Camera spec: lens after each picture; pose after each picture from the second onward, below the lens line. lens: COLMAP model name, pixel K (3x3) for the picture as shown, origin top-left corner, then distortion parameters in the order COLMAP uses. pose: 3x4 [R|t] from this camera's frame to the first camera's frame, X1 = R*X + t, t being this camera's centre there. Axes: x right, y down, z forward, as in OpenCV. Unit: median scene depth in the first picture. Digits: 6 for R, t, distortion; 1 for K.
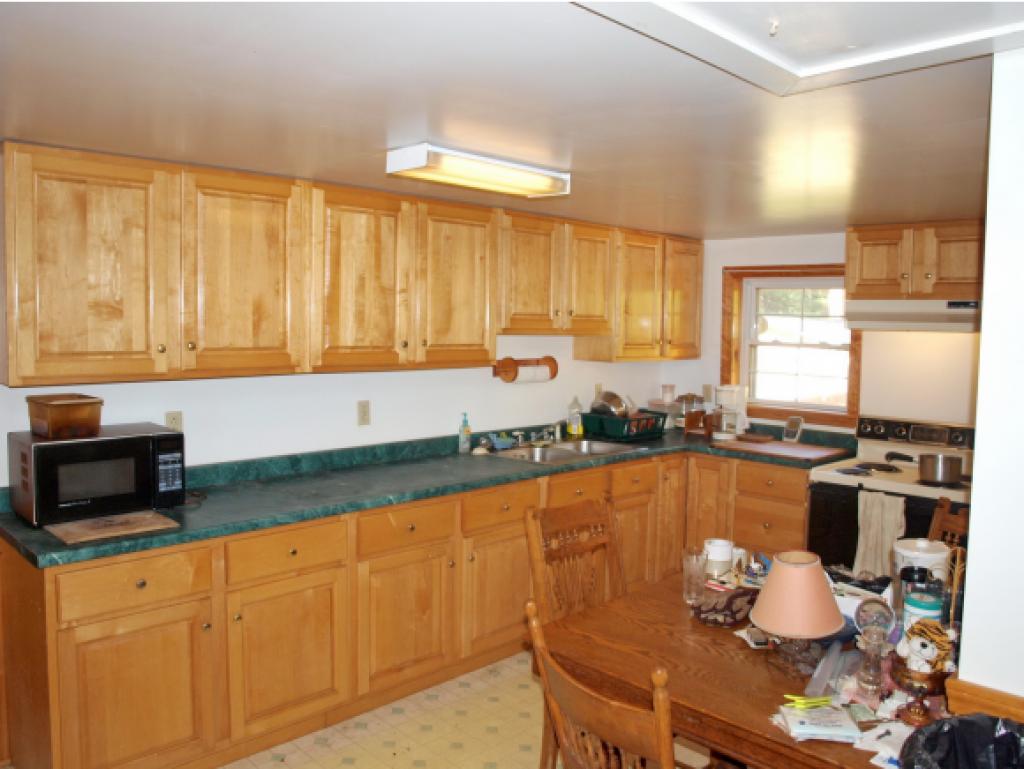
lens RADIAL K [[816.5, 0, 507.9], [0, 816.5, 379.1], [0, 0, 1]] dist [-0.103268, 0.059624]
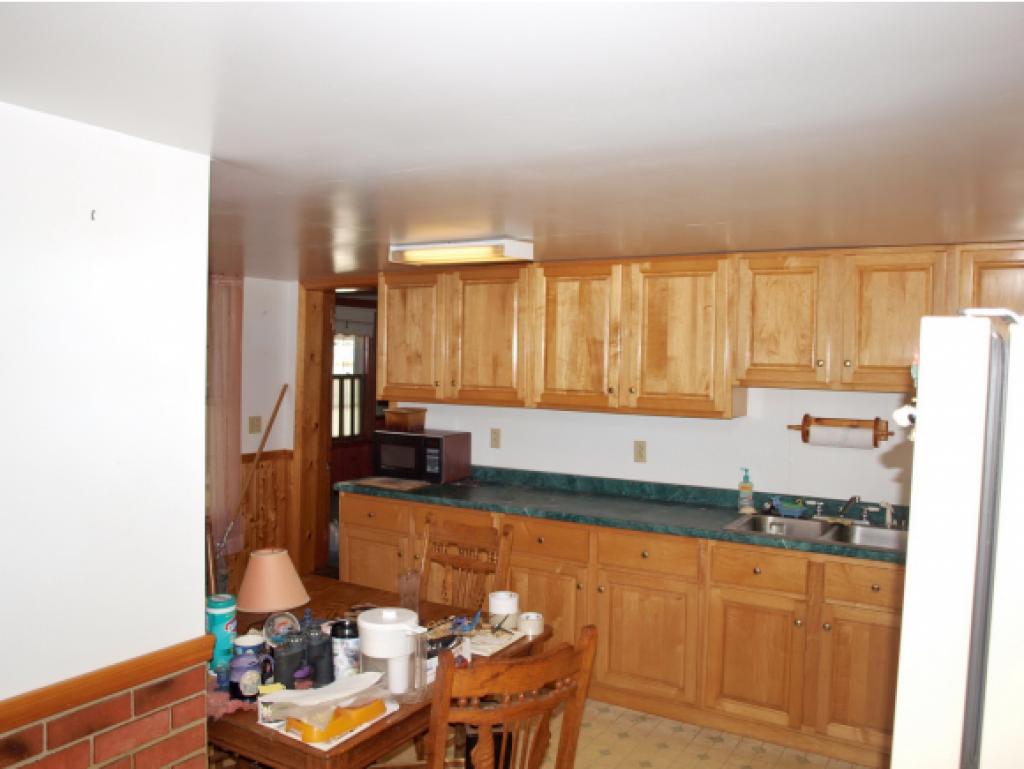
lens RADIAL K [[816.5, 0, 513.0], [0, 816.5, 388.3], [0, 0, 1]] dist [-0.103268, 0.059624]
pose [[0.231468, 0.027089, -0.972465, 0.986185], [-0.083439, 0.996482, 0.007898, -0.044634], [0.969258, 0.079313, 0.232914, 0.632836]]
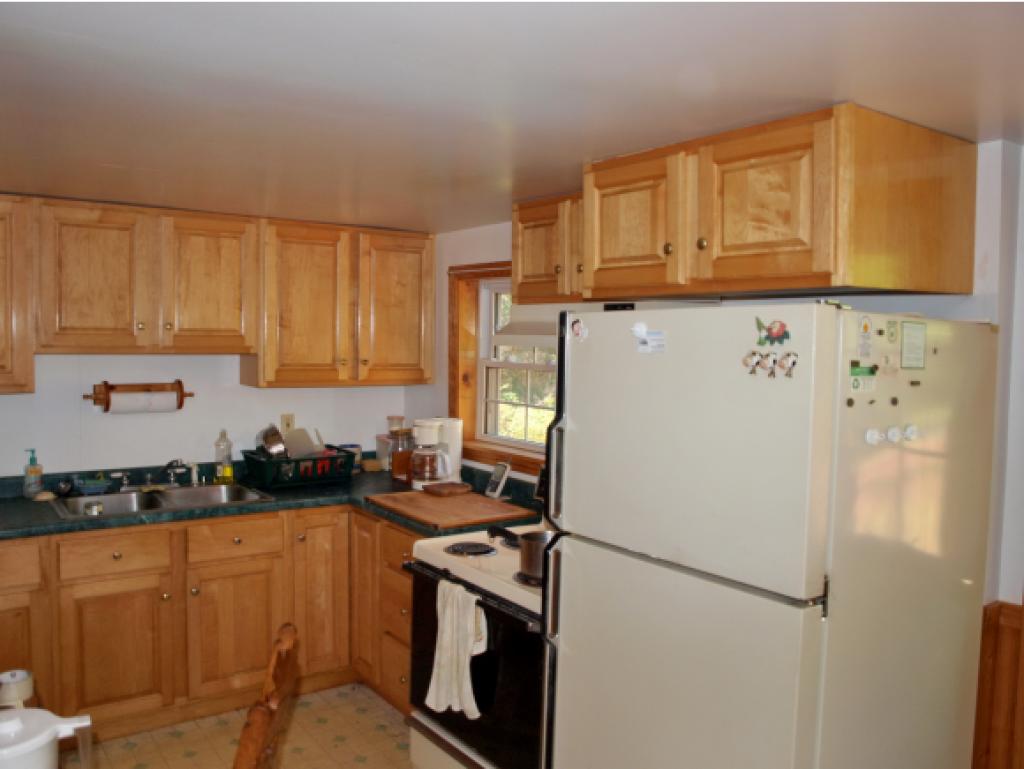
lens RADIAL K [[816.5, 0, 506.9], [0, 816.5, 386.5], [0, 0, 1]] dist [-0.103268, 0.059624]
pose [[0.990288, 0.010404, -0.138641, 0.653107], [-0.012183, 0.999854, -0.011988, -0.021793], [0.138496, 0.013561, 0.990270, 0.346307]]
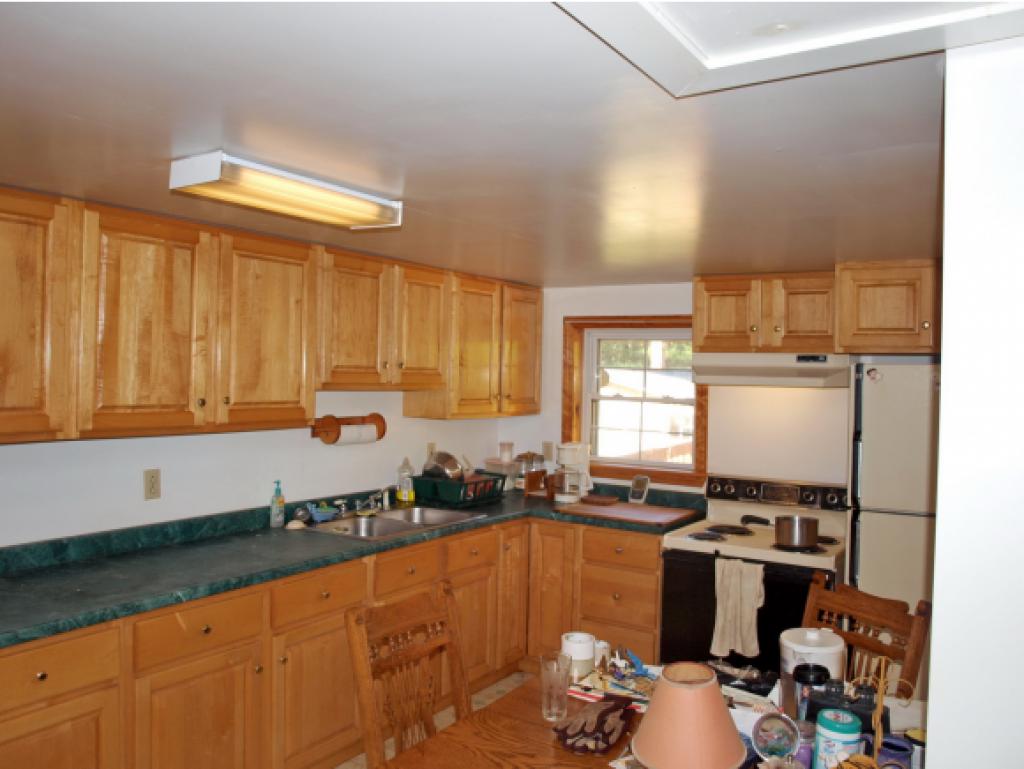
lens RADIAL K [[816.5, 0, 506.6], [0, 816.5, 379.9], [0, 0, 1]] dist [-0.103268, 0.059624]
pose [[0.978304, 0.004439, 0.207128, 0.007576], [0.007716, 0.998296, -0.057840, -0.016357], [-0.207032, 0.058183, 0.976602, 0.138450]]
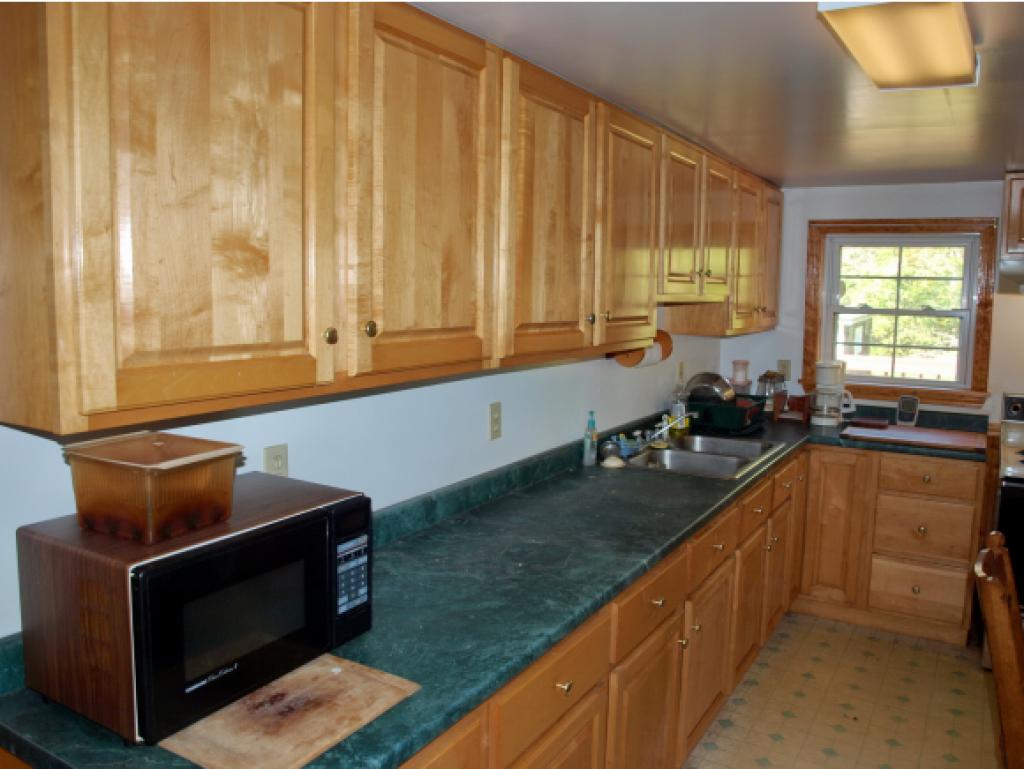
lens RADIAL K [[816.5, 0, 510.5], [0, 816.5, 379.5], [0, 0, 1]] dist [-0.103268, 0.059624]
pose [[0.969300, -0.030636, 0.243965, -0.369237], [0.020094, 0.998758, 0.045586, -0.025882], [-0.245059, -0.039284, 0.968712, 0.392594]]
